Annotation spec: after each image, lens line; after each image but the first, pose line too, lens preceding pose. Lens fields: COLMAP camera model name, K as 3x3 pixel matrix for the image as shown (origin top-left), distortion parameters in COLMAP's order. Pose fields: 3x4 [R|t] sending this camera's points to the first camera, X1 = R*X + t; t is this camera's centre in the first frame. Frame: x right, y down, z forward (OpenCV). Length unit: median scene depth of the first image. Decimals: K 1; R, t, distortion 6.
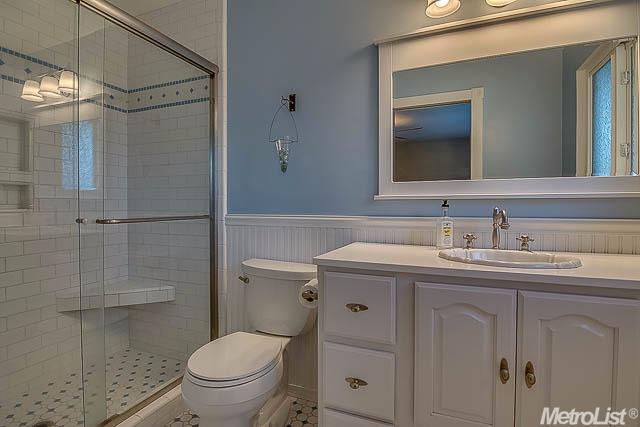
lens RADIAL K [[317.7, 0, 321.1], [0, 317.7, 212.0], [0, 0, 1]] dist [-0.028513, -0.004521]
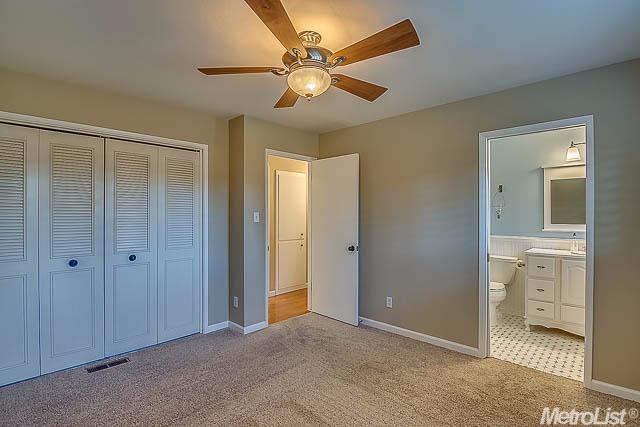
lens RADIAL K [[317.7, 0, 320.8], [0, 317.7, 213.1], [0, 0, 1]] dist [-0.028513, -0.004521]
pose [[0.937952, -0.000854, -0.346763, -0.625902], [-0.005095, 0.999855, -0.016243, -0.135028], [0.346727, 0.017001, 0.937812, -1.964582]]
